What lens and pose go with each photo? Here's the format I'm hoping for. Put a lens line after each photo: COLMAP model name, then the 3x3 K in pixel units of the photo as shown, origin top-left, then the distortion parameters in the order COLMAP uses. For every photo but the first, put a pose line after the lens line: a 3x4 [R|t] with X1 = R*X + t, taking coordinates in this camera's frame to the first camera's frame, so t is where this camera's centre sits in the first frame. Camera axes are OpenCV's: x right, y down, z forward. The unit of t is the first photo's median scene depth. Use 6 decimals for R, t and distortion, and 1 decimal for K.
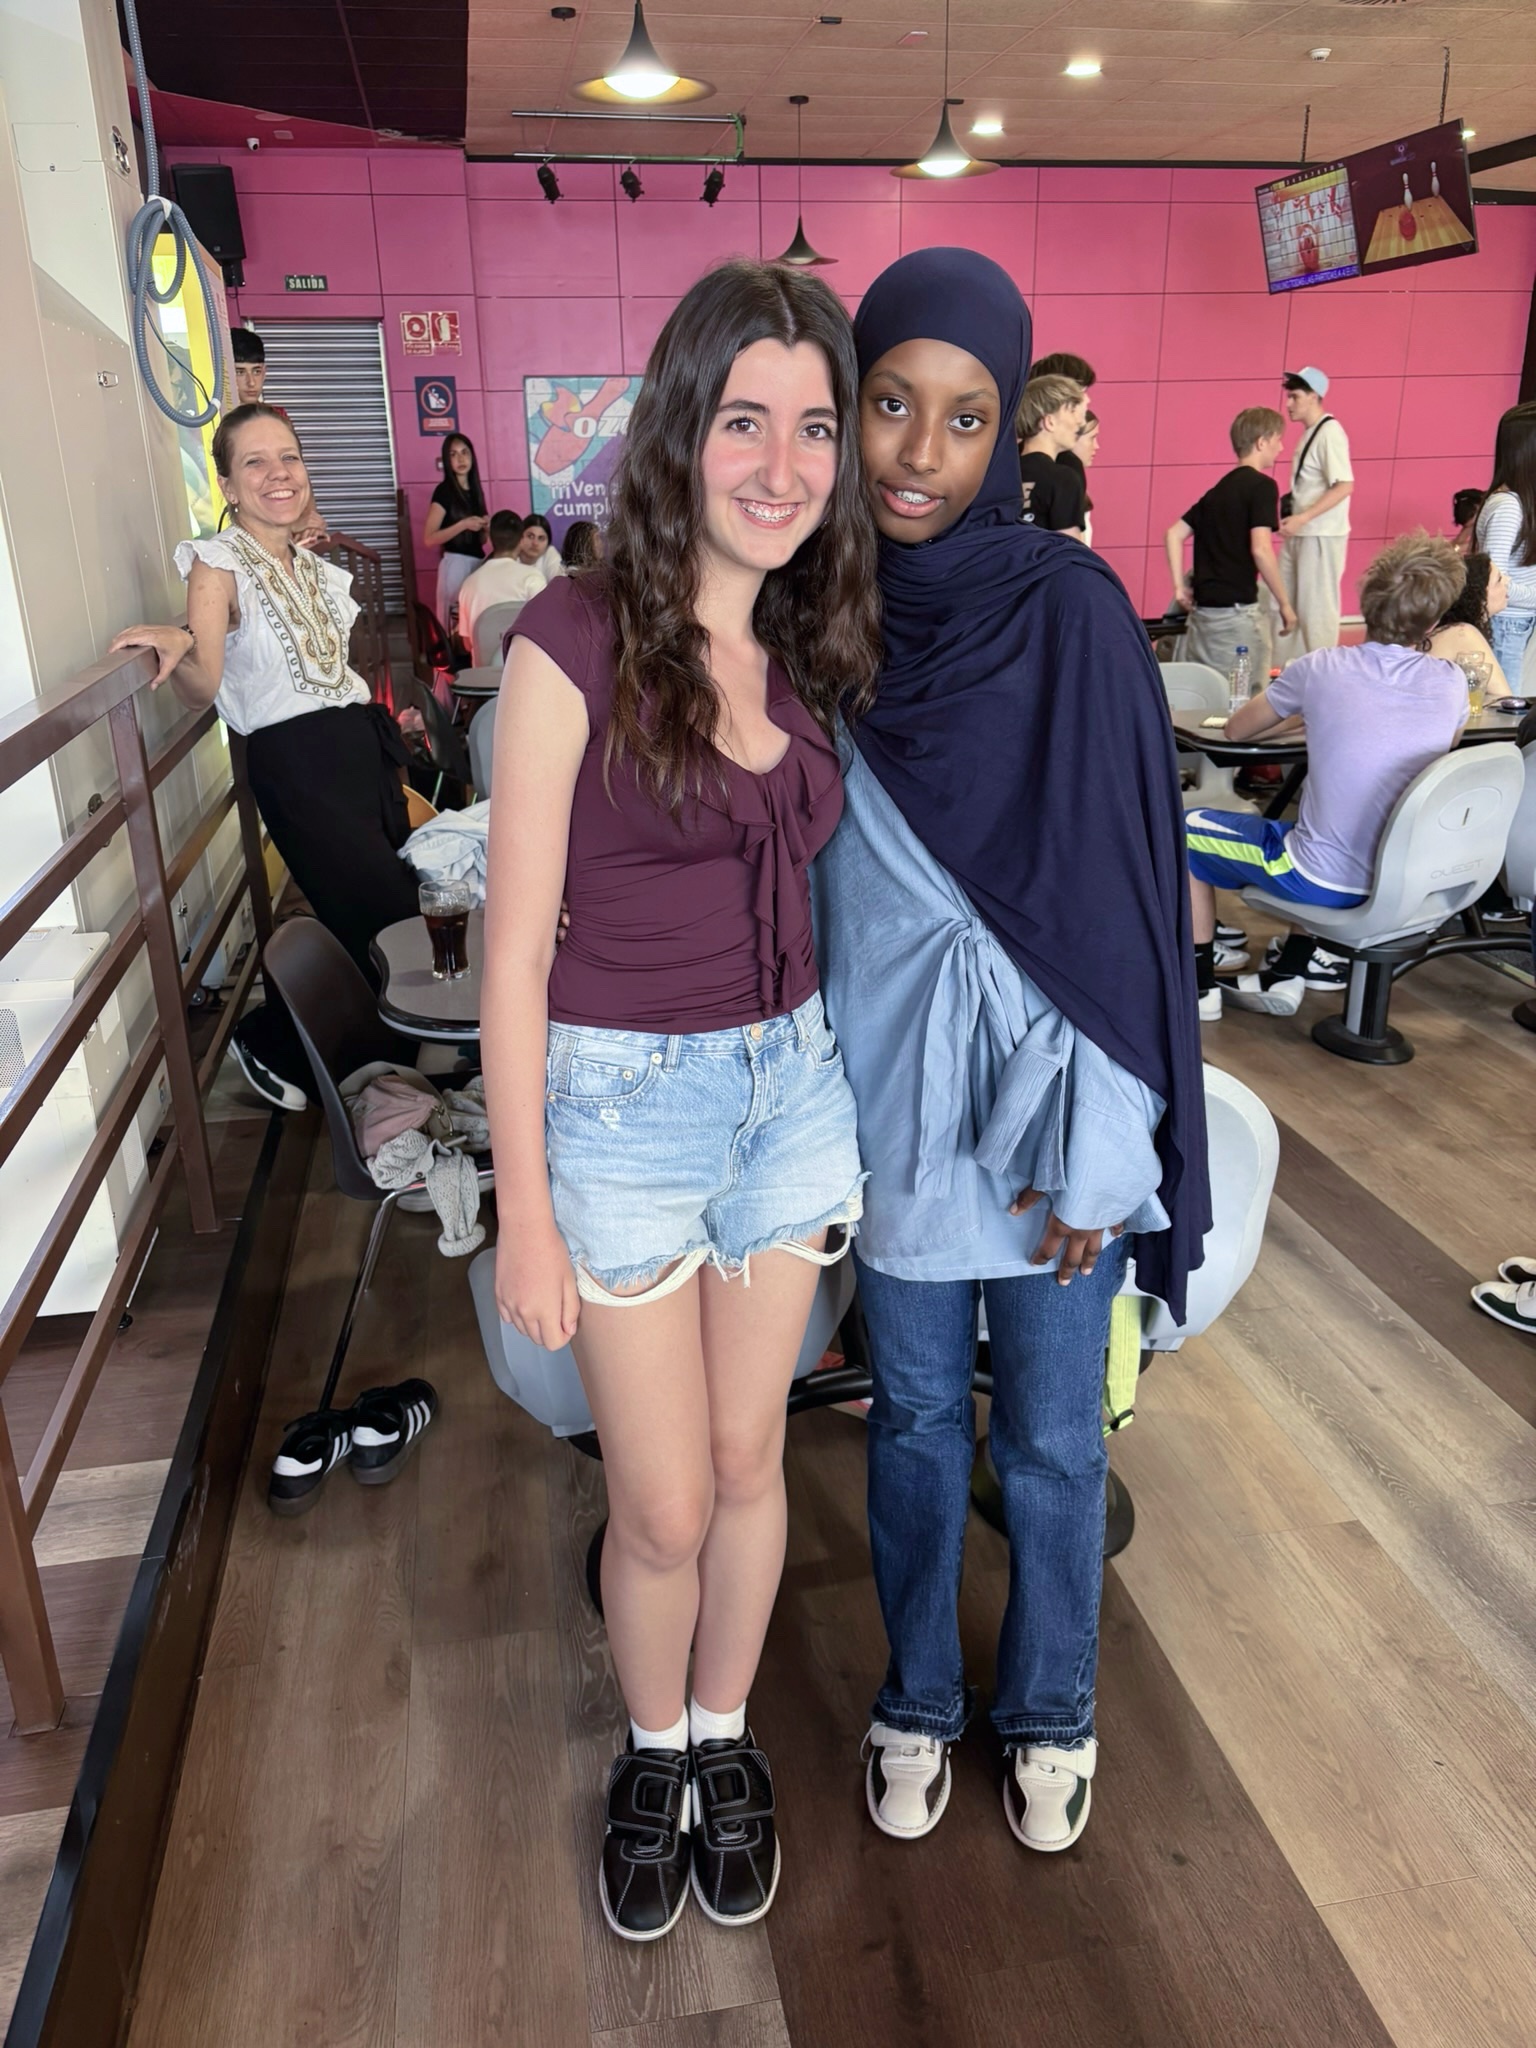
lens RADIAL K [[1558.7, 0, 770.4], [0, 1558.7, 1023.7], [0, 0, 1]] dist [0.014764, 0.006637]
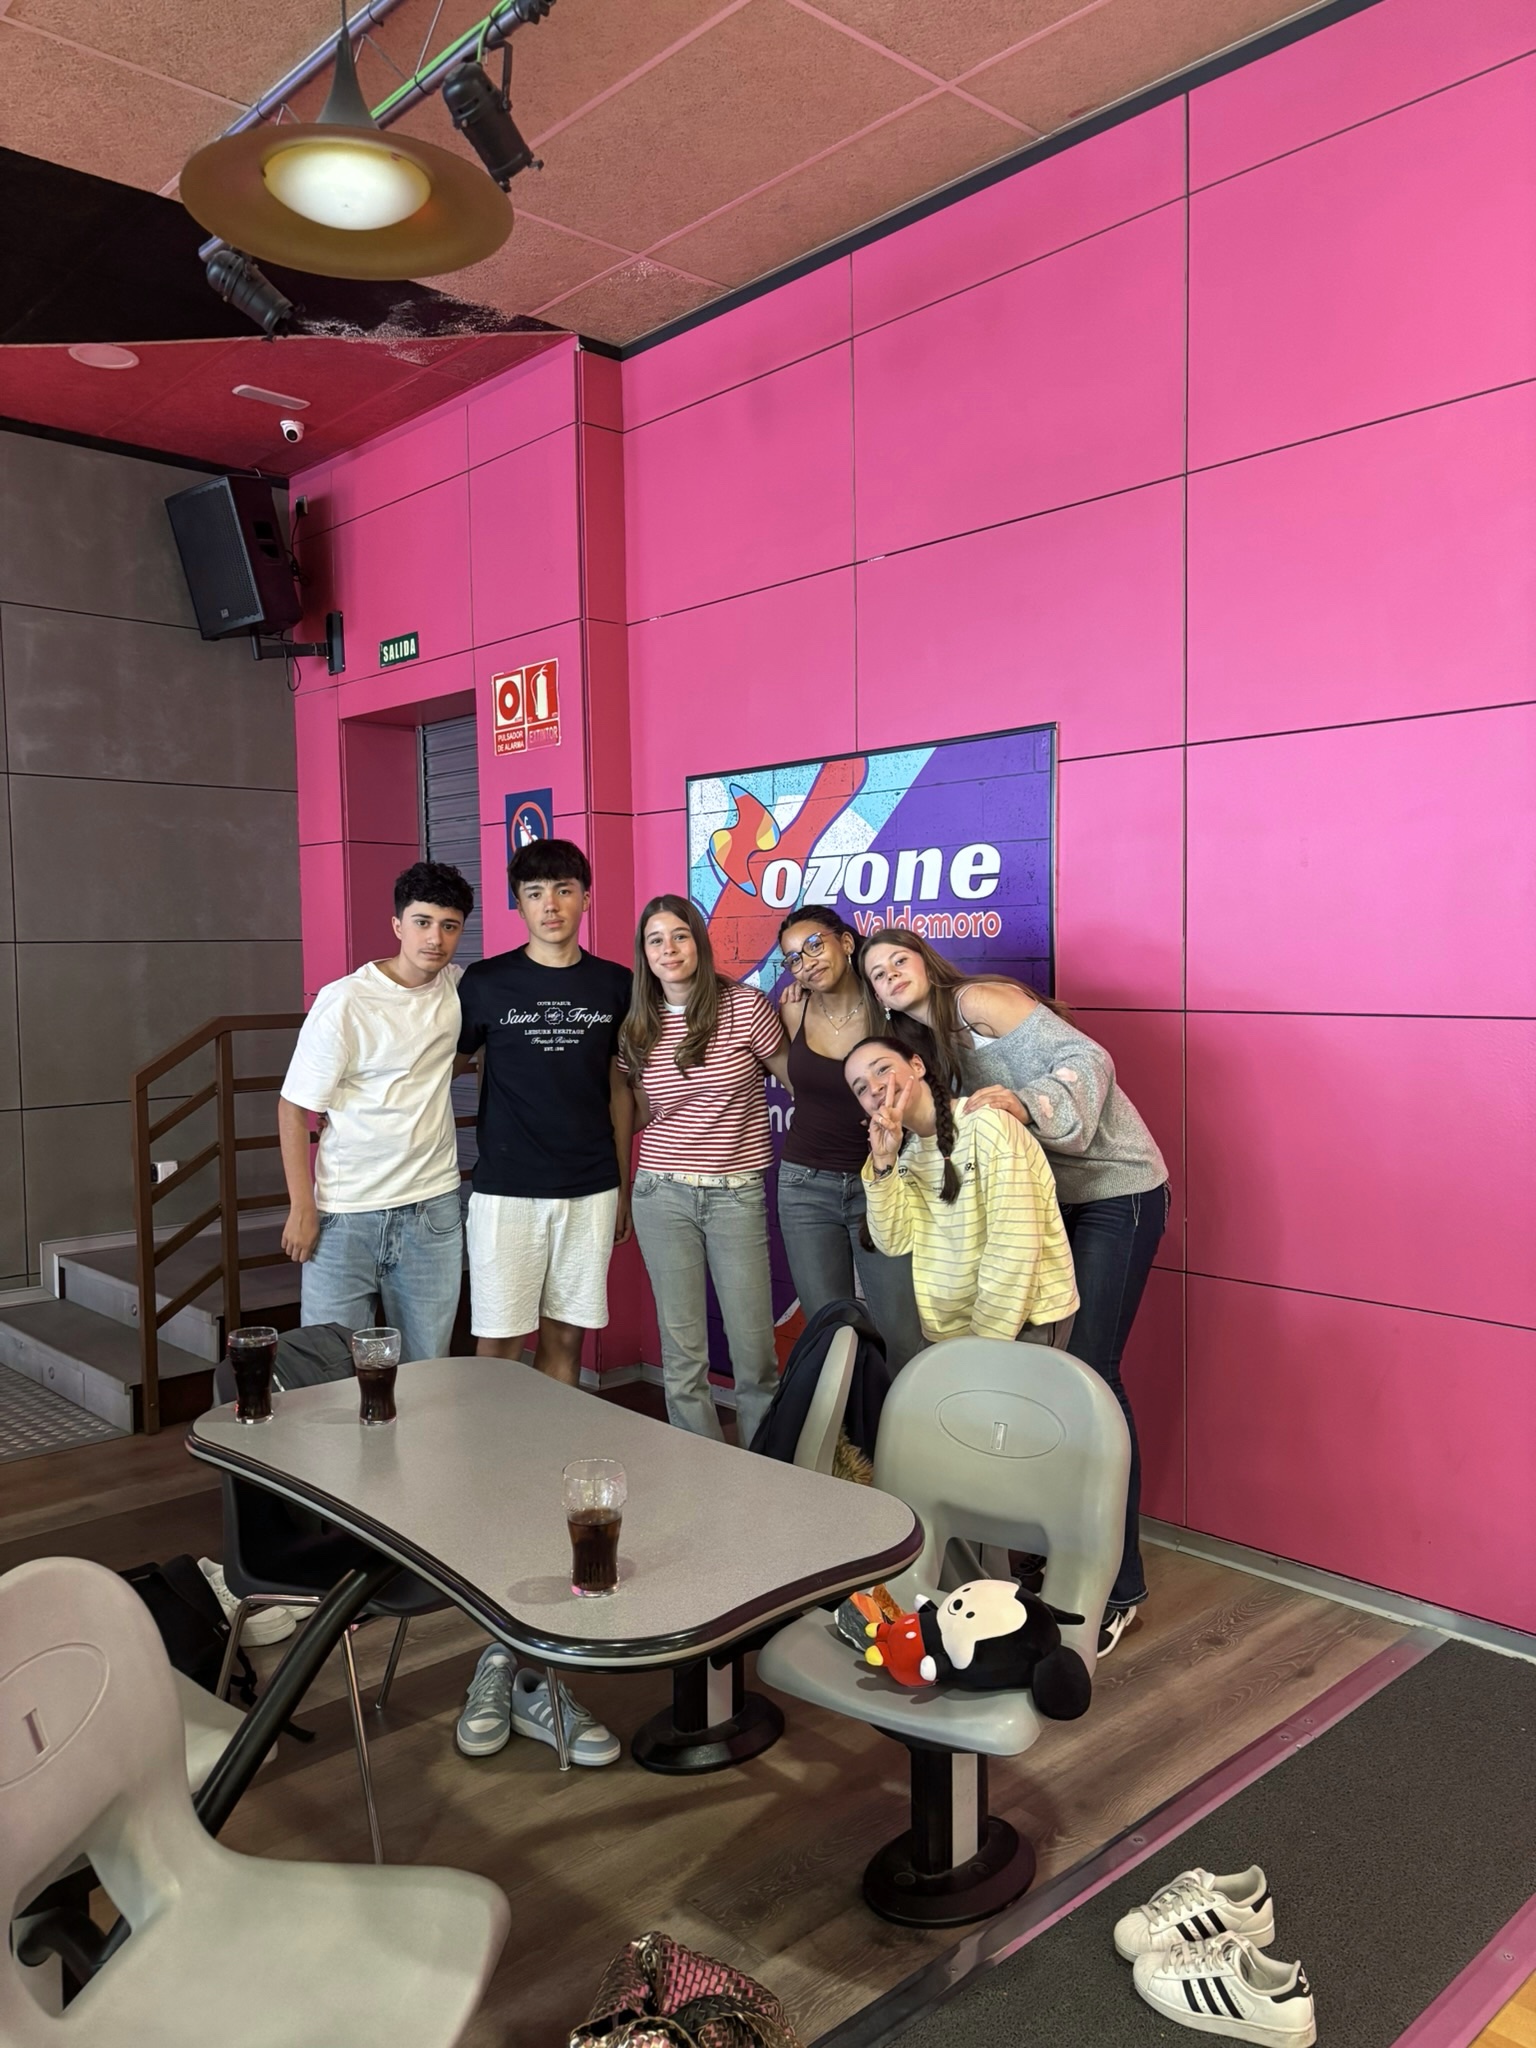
lens RADIAL K [[1558.7, 0, 766.0], [0, 1558.7, 1023.7], [0, 0, 1]] dist [0.014764, 0.006637]
pose [[0.532228, 0.049053, -0.845179, 0.227817], [-0.293907, 0.946935, -0.130122, -0.305760], [0.793947, 0.317659, 0.518403, 0.832028]]
